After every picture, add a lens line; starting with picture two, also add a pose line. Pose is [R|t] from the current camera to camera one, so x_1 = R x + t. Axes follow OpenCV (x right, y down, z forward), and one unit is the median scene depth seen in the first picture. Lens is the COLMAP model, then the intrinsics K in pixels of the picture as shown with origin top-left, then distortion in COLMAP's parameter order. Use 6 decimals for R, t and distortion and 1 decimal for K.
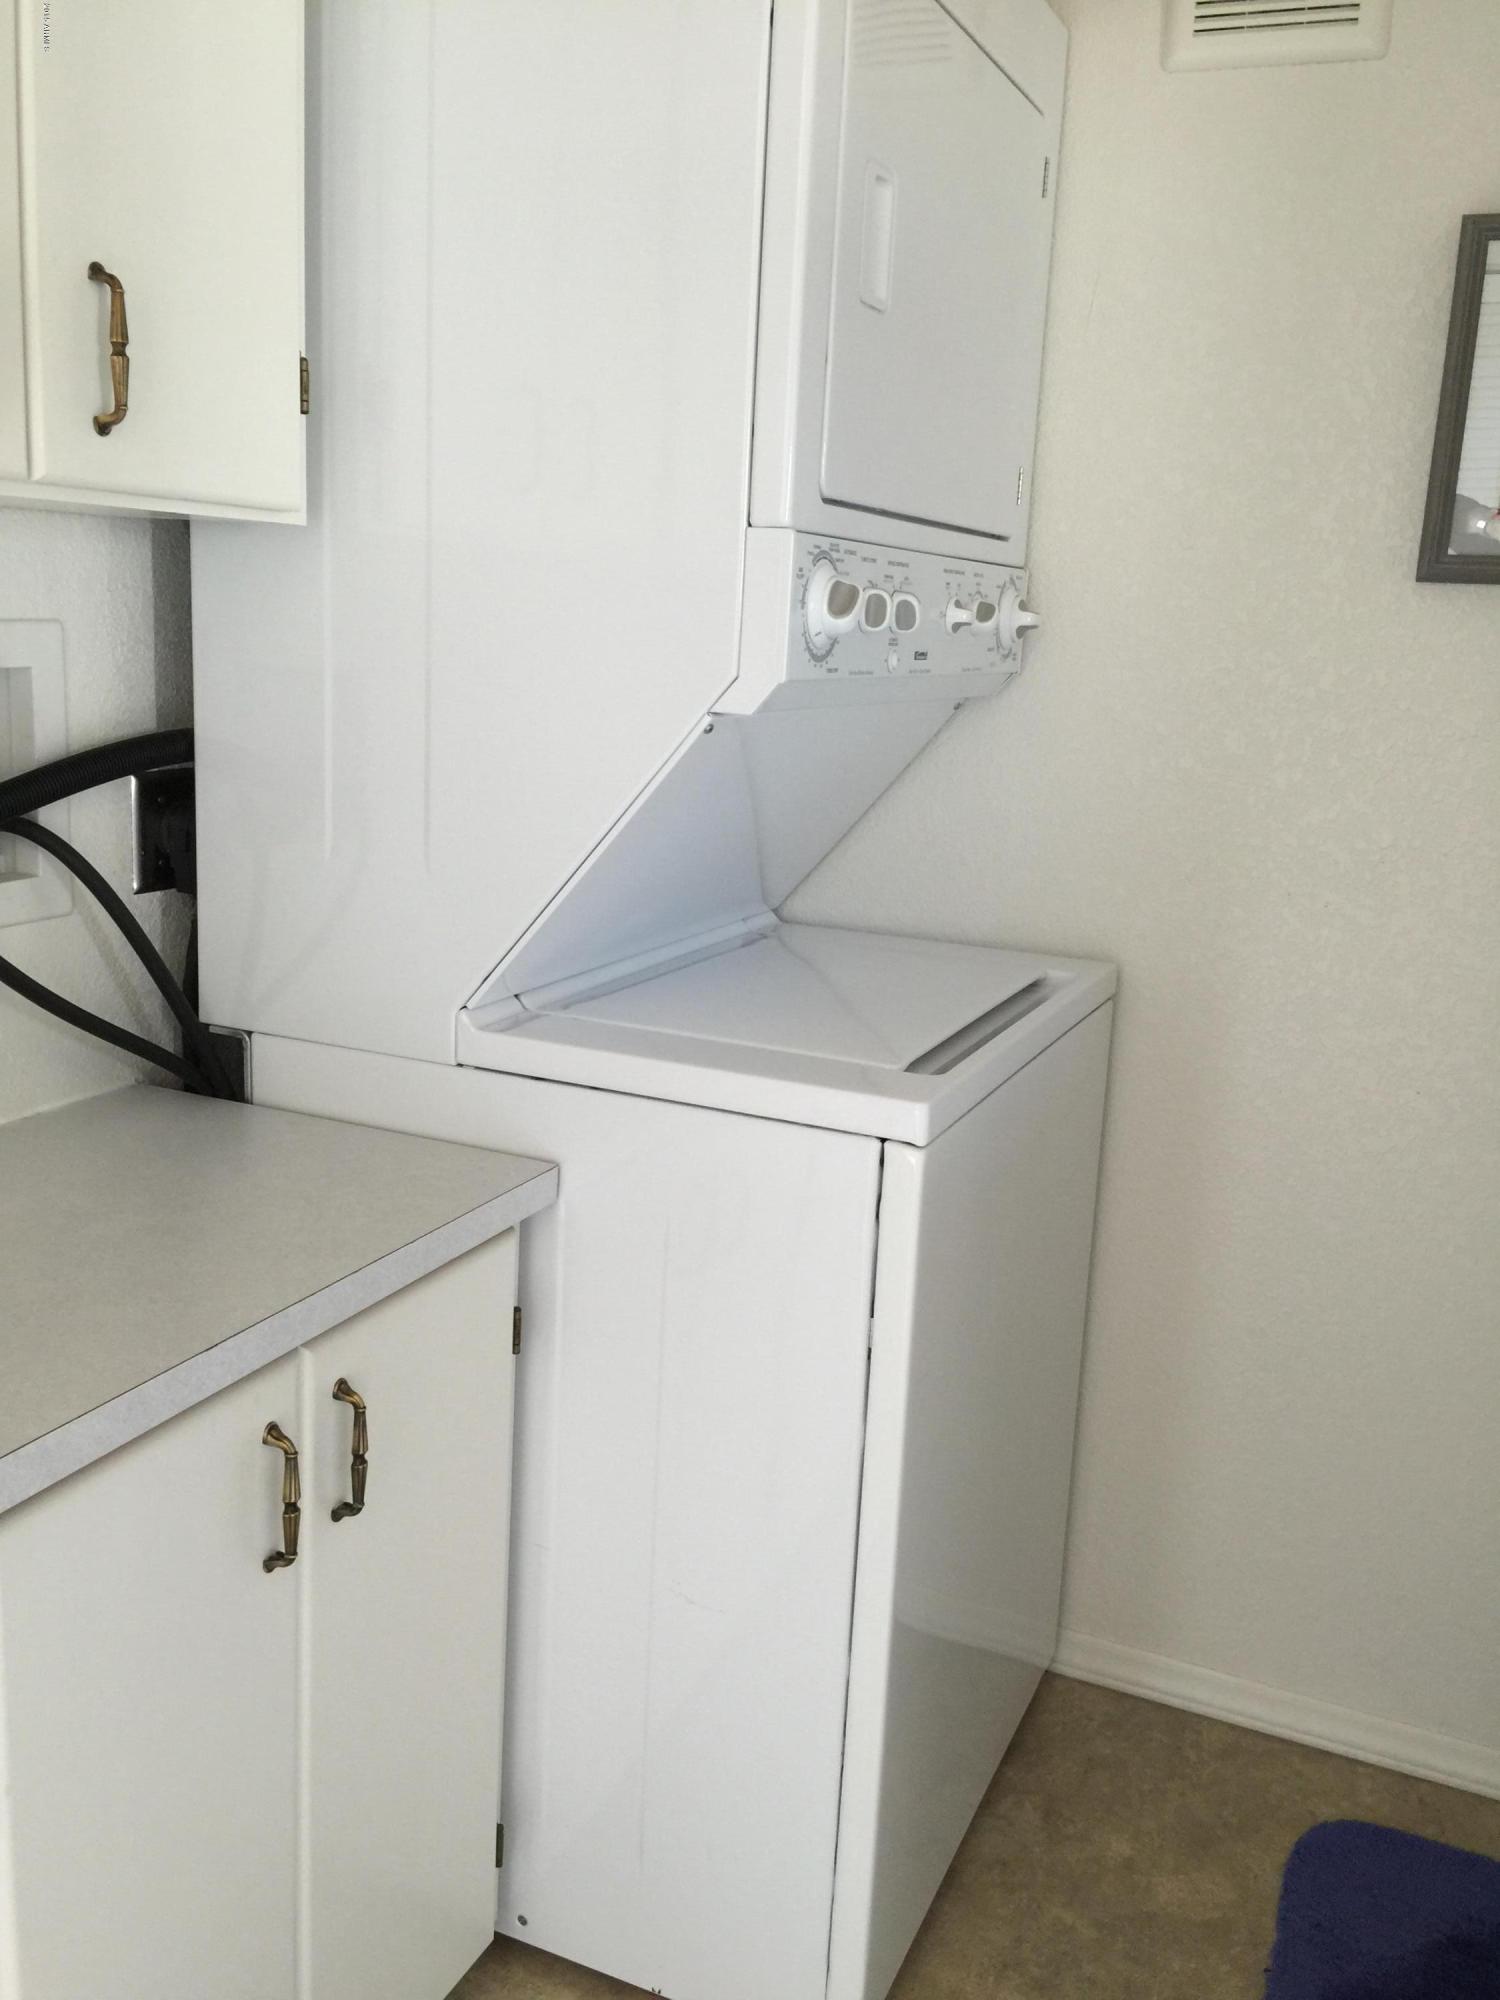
lens RADIAL K [[1729.0, 0, 746.8], [0, 1729.0, 992.4], [0, 0, 1]] dist [0.087544, -0.136533]
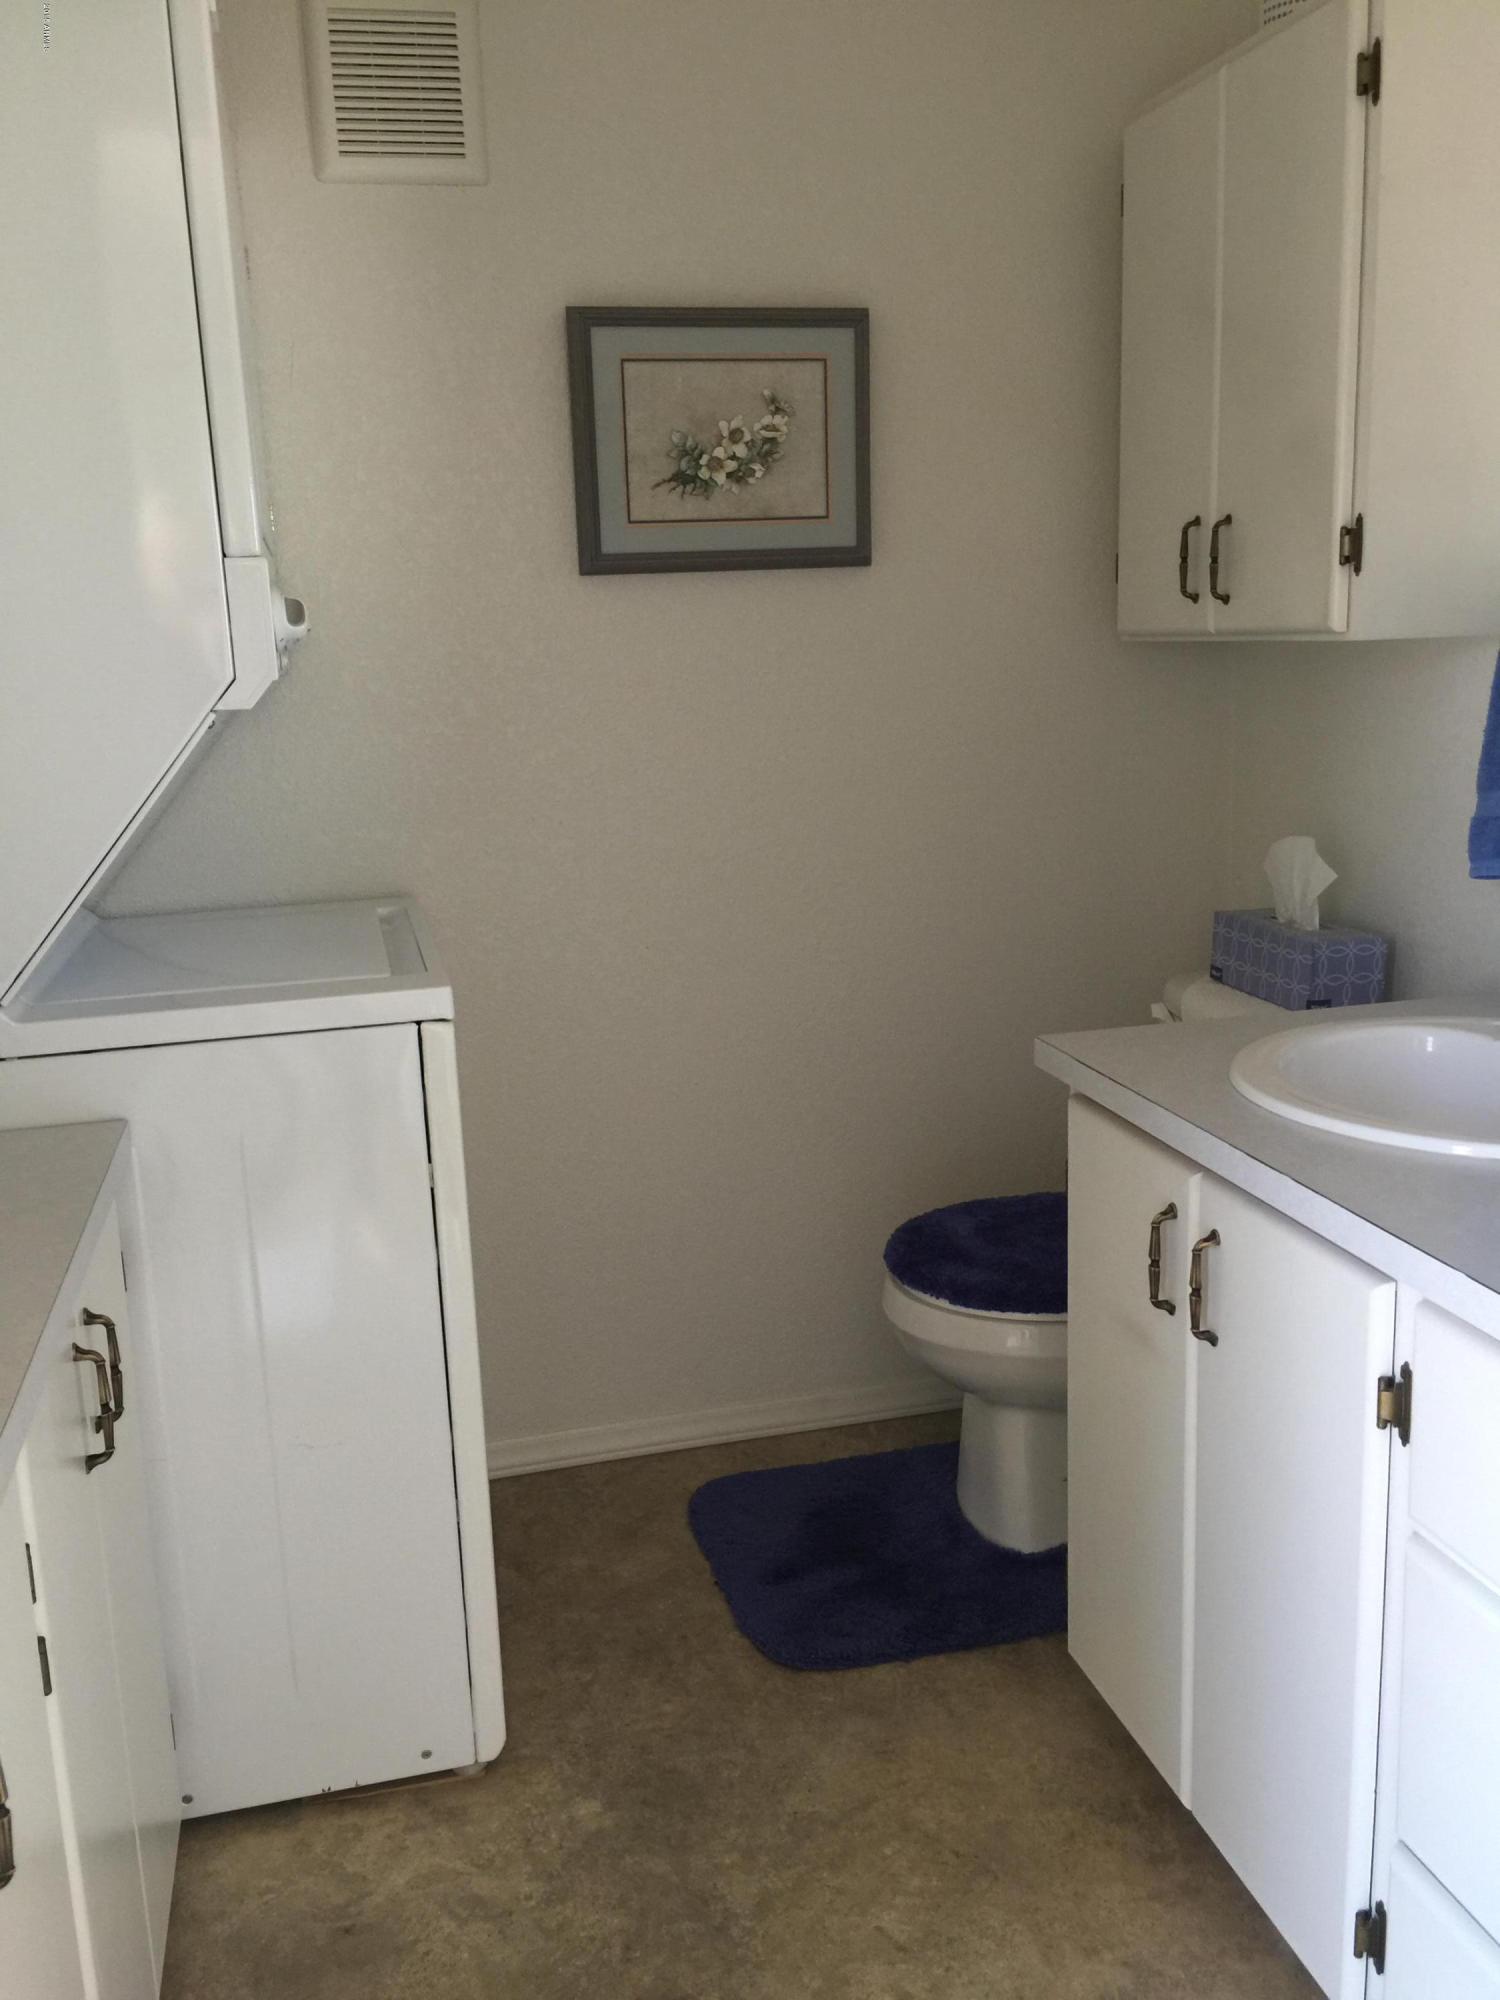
lens RADIAL K [[1729.0, 0, 749.2], [0, 1729.0, 997.6], [0, 0, 1]] dist [0.087544, -0.136533]
pose [[0.786711, -0.207488, 0.581408, -0.376465], [0.209827, 0.975625, 0.064253, 0.027831], [-0.580568, 0.071446, 0.811071, -0.154984]]
